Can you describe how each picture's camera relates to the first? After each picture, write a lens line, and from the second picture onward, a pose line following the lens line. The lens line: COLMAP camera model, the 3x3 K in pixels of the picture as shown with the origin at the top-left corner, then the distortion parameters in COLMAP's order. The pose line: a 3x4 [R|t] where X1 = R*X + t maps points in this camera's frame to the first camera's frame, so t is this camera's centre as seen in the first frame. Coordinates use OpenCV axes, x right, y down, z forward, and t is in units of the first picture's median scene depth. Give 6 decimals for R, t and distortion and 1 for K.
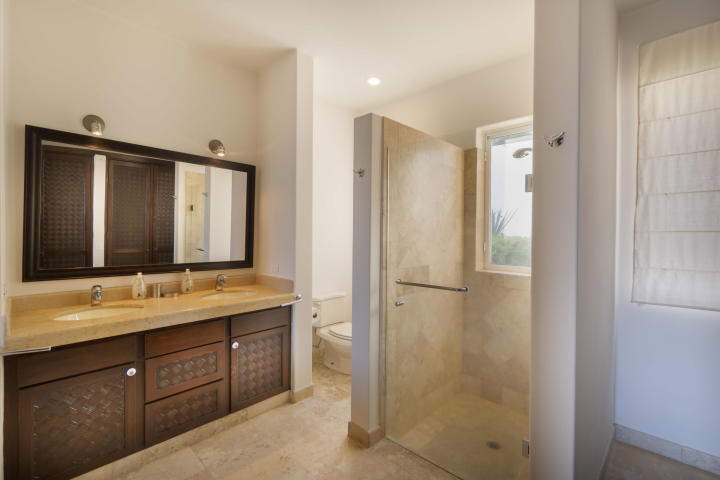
lens RADIAL K [[319.2, 0, 361.4], [0, 319.2, 237.7], [0, 0, 1]] dist [-0.001203, -0.002207]
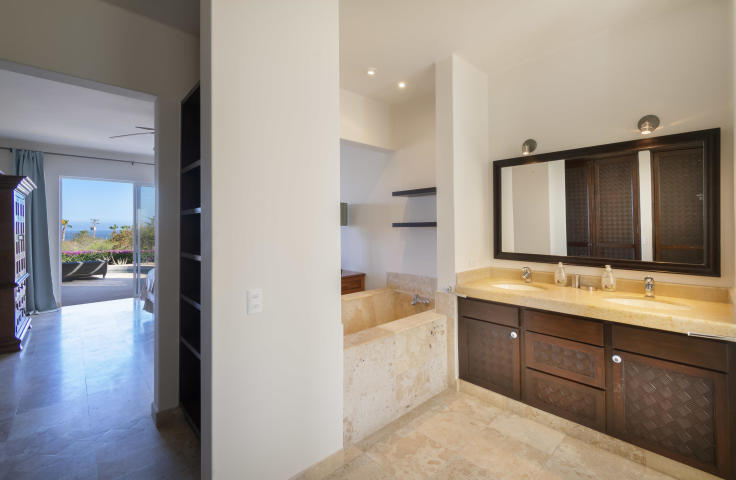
lens RADIAL K [[315.3, 0, 377.1], [0, 315.3, 226.4], [0, 0, 1]] dist [0.004046, 0.000133]
pose [[-0.030050, -0.011761, -0.999479, 0.443722], [-0.006474, 0.999912, -0.011572, -0.002975], [0.999527, 0.006122, -0.030124, 0.359333]]
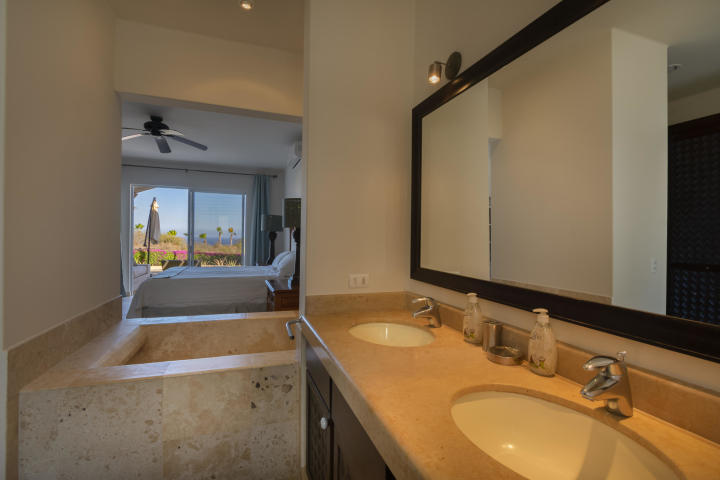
lens RADIAL K [[340.2, 0, 361.3], [0, 340.2, 237.2], [0, 0, 1]] dist [0.017785, 0.000229]
pose [[-0.451307, -0.011823, -0.892291, -0.068609], [-0.026075, 0.999660, -0.000057, 0.015568], [0.891988, 0.023240, -0.451462, 1.046746]]
